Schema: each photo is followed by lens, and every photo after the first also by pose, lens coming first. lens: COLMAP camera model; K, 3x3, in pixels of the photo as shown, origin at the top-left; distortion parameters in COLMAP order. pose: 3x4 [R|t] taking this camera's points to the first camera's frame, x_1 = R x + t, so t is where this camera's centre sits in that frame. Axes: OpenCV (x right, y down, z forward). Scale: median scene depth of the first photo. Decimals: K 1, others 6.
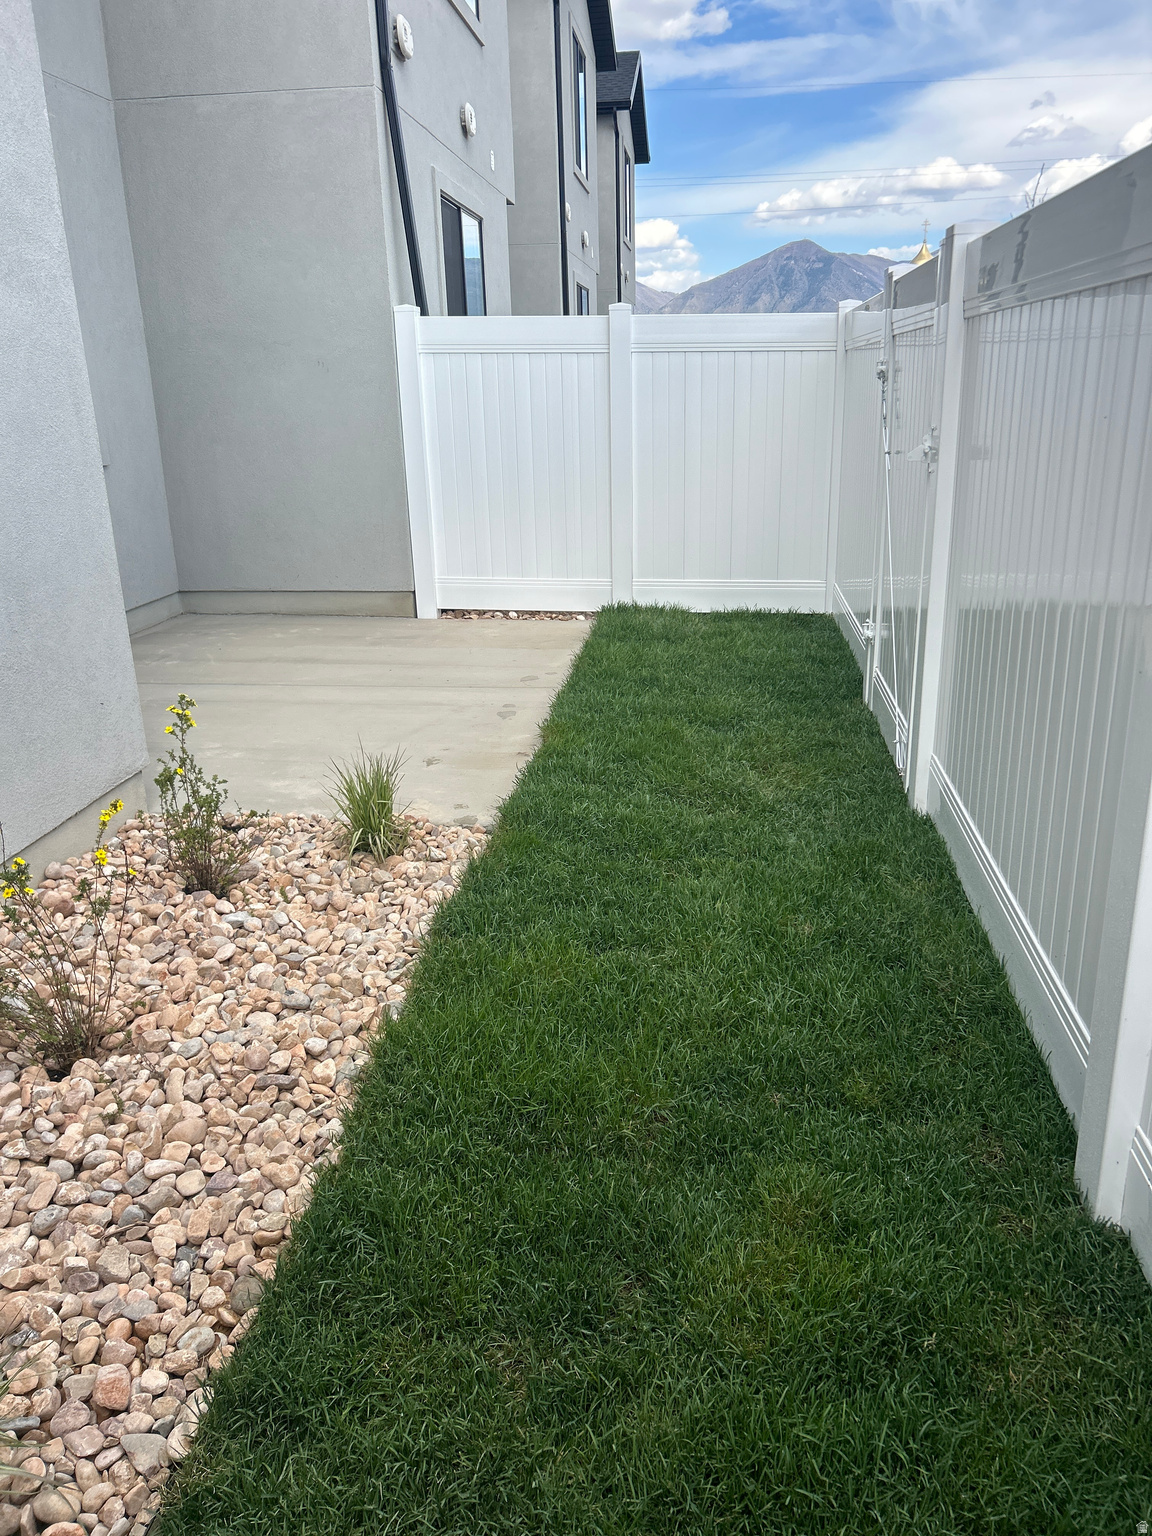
lens RADIAL K [[1157.1, 0, 584.4], [0, 1157.1, 767.8], [0, 0, 1]] dist [0.048793, -0.057636]
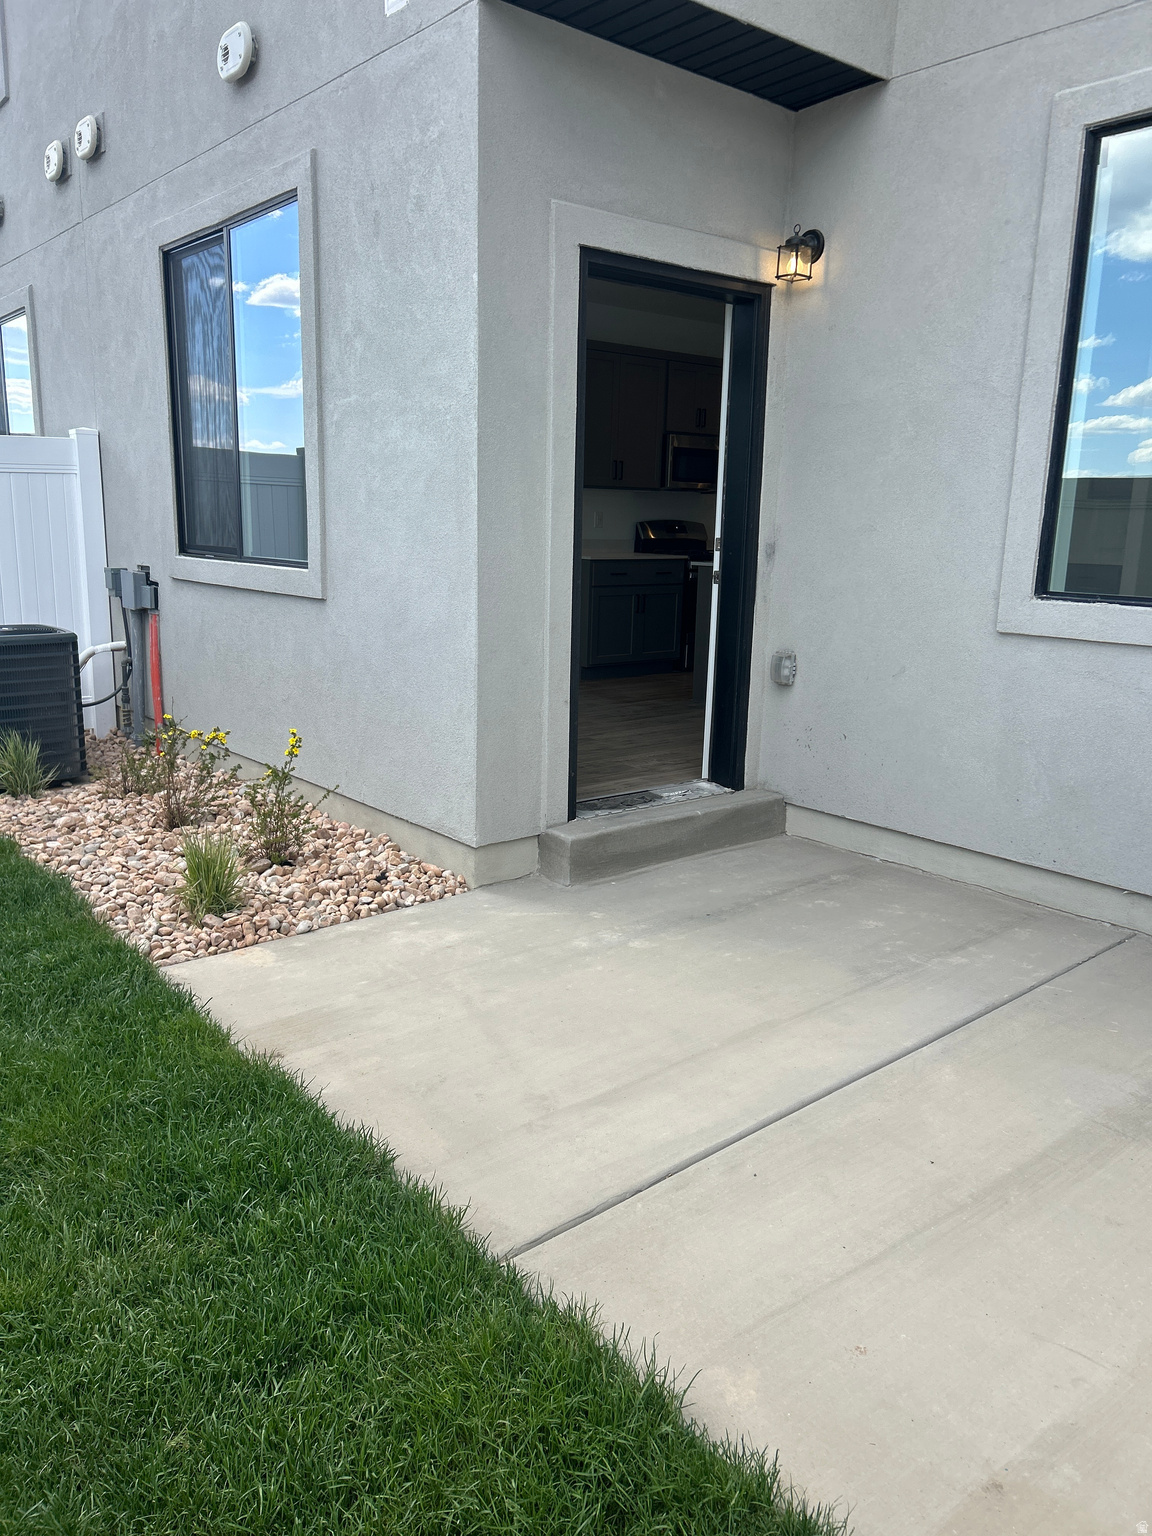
lens RADIAL K [[1169.2, 0, 572.5], [0, 1169.2, 768.7], [0, 0, 1]] dist [0.071600, -0.059034]
pose [[-0.700725, 0.159538, -0.695365, 0.271207], [-0.226870, 0.874253, 0.429199, -0.488217], [0.676398, 0.458508, -0.576417, 1.454778]]
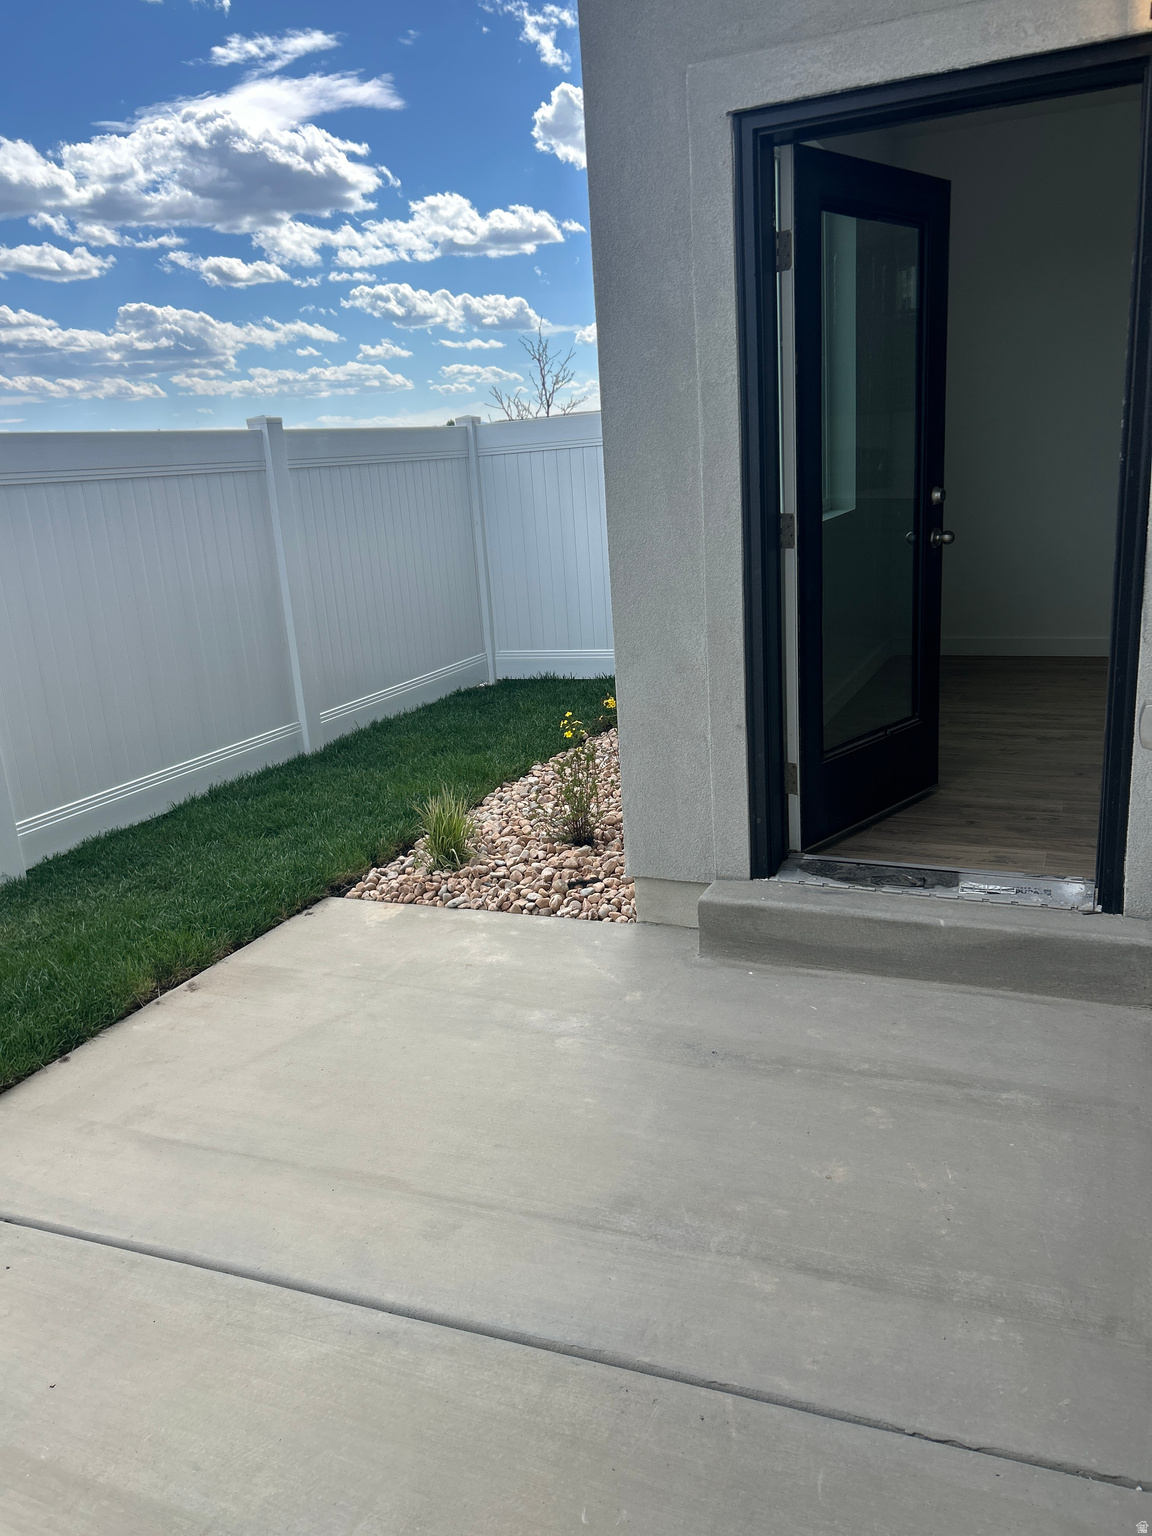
lens RADIAL K [[1169.2, 0, 572.5], [0, 1169.2, 768.7], [0, 0, 1]] dist [0.071600, -0.059034]
pose [[-0.945167, 0.004112, 0.326562, -0.564389], [0.184885, 0.831001, 0.524648, -0.511903], [-0.269215, 0.556256, -0.786195, 1.502475]]
